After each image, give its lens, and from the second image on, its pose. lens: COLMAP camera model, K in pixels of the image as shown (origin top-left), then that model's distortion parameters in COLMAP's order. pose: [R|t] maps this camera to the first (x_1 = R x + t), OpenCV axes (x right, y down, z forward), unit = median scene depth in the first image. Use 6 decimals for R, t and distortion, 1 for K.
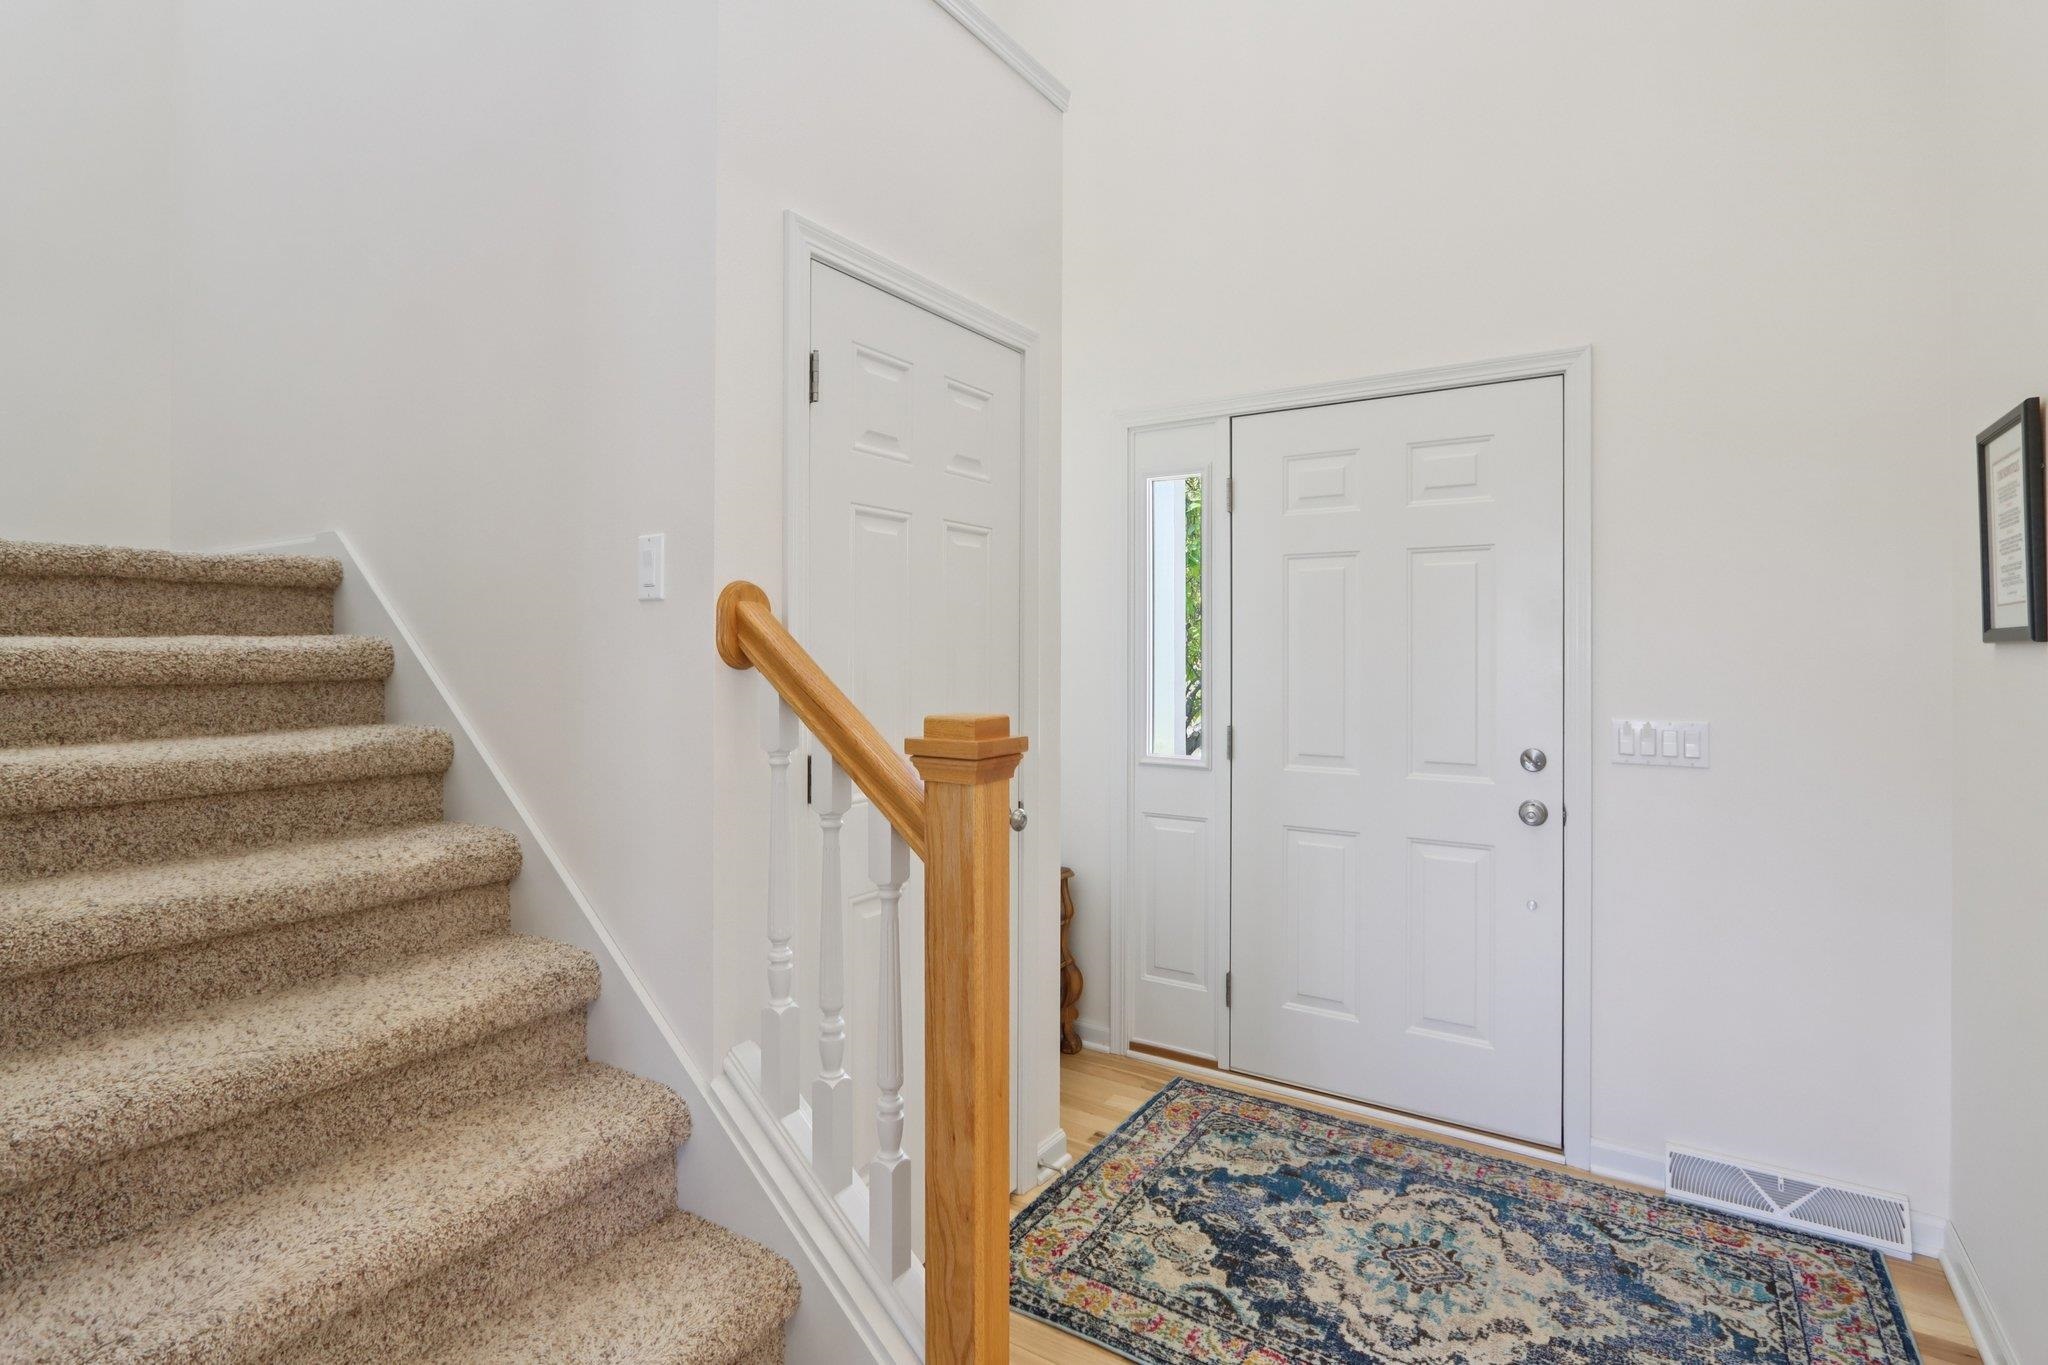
lens RADIAL K [[946.3, 0, 1004.9], [0, 946.3, 669.5], [0, 0, 1]] dist [-0.015080, 0.002045]
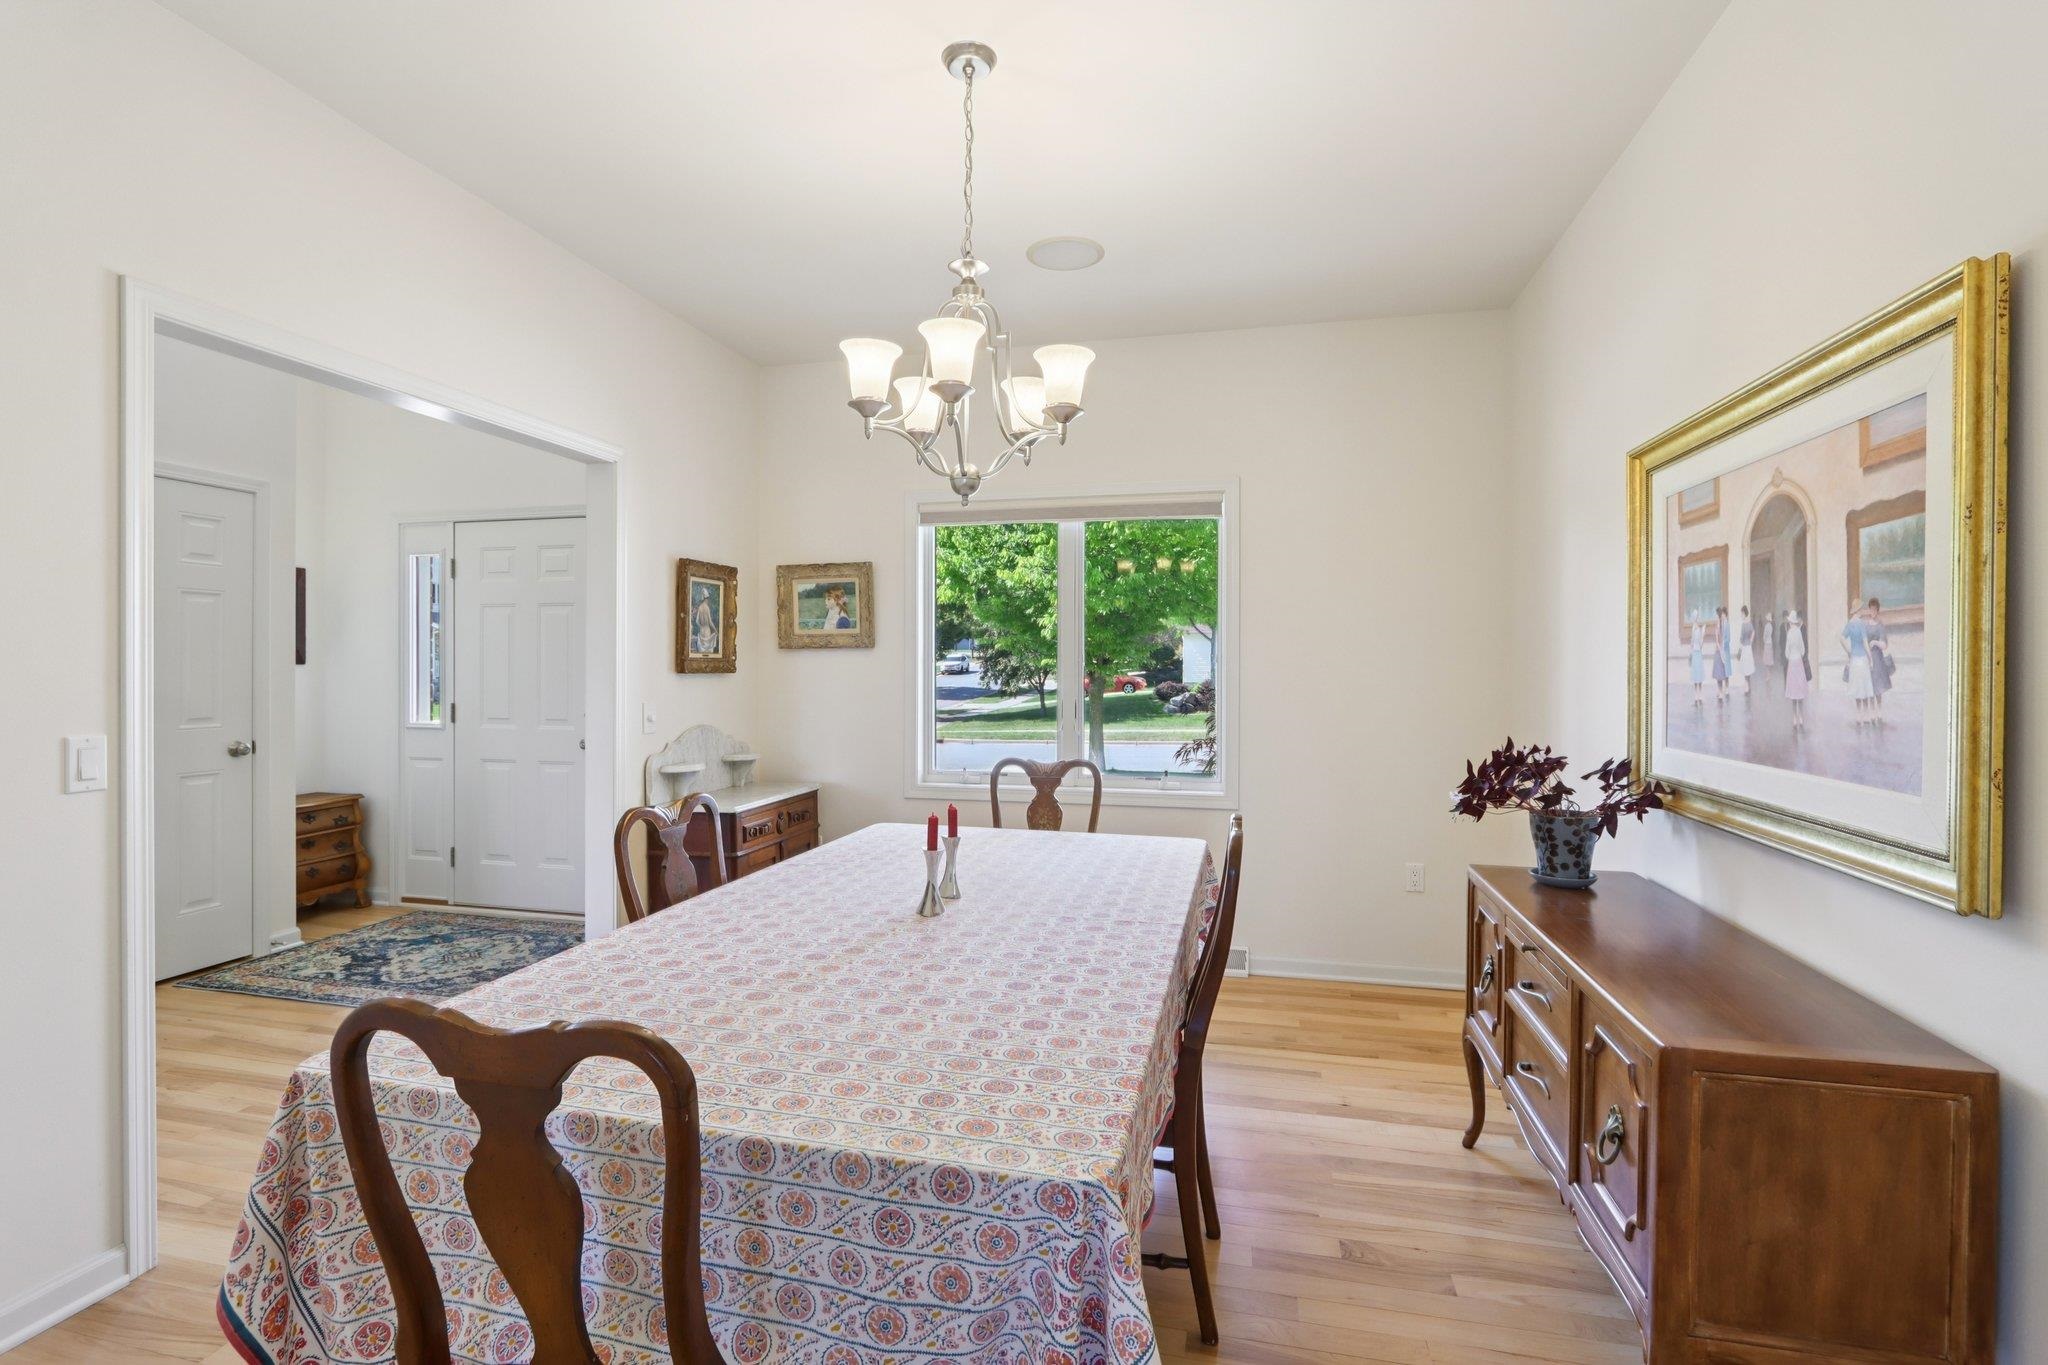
lens RADIAL K [[946.3, 0, 1038.5], [0, 946.3, 680.0], [0, 0, 1]] dist [-0.015080, 0.002045]
pose [[0.941336, -0.006010, 0.337416, 0.944467], [0.004129, 0.999972, 0.006293, 0.016628], [-0.337445, -0.004530, 0.941335, -1.371903]]
